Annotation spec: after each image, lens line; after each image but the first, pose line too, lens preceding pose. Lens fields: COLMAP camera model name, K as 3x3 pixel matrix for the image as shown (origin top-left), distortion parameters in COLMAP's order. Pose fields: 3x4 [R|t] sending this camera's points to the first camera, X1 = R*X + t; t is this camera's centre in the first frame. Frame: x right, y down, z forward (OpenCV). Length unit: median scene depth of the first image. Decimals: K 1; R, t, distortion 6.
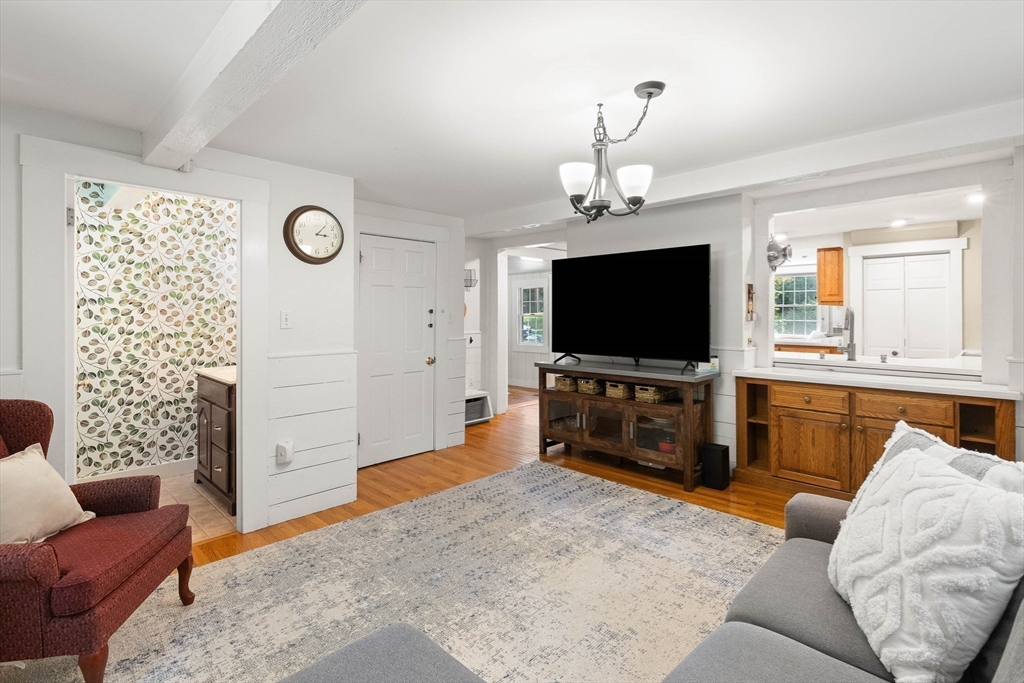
lens RADIAL K [[462.2, 0, 514.5], [0, 462.2, 334.1], [0, 0, 1]] dist [0.000250, -0.000027]
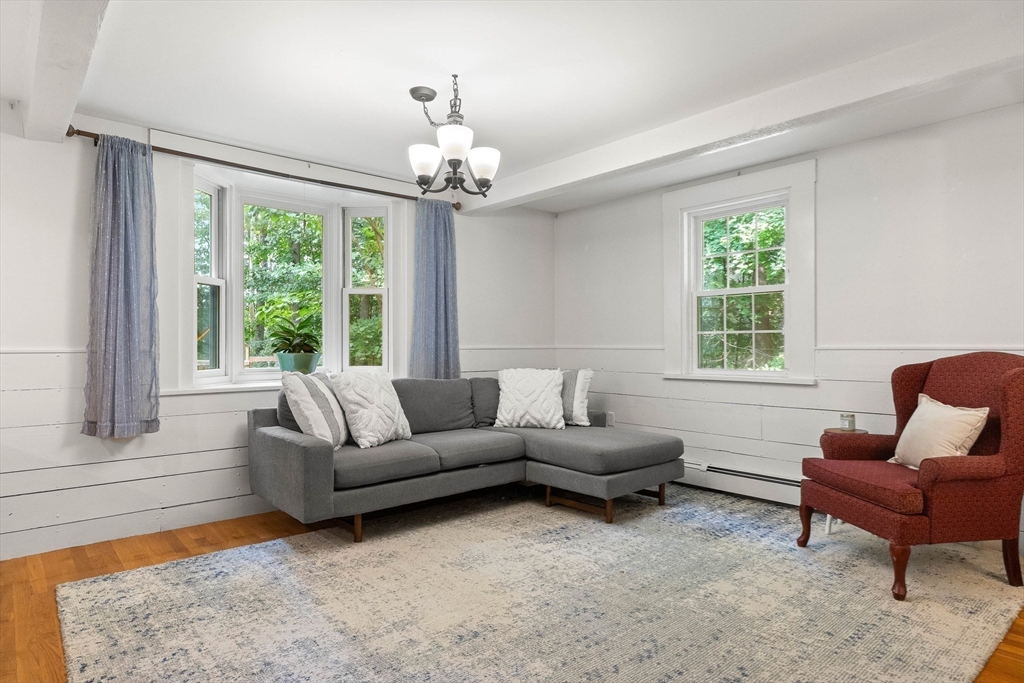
lens RADIAL K [[593.3, 0, 512.0], [0, 593.3, 341.5], [0, 0, 1]] dist [-0.002390, -0.001155]
pose [[-0.997695, 0.006416, 0.067559, -0.017963], [0.008847, 0.999321, 0.035754, 0.019075], [-0.067284, 0.036269, -0.997074, 1.874060]]
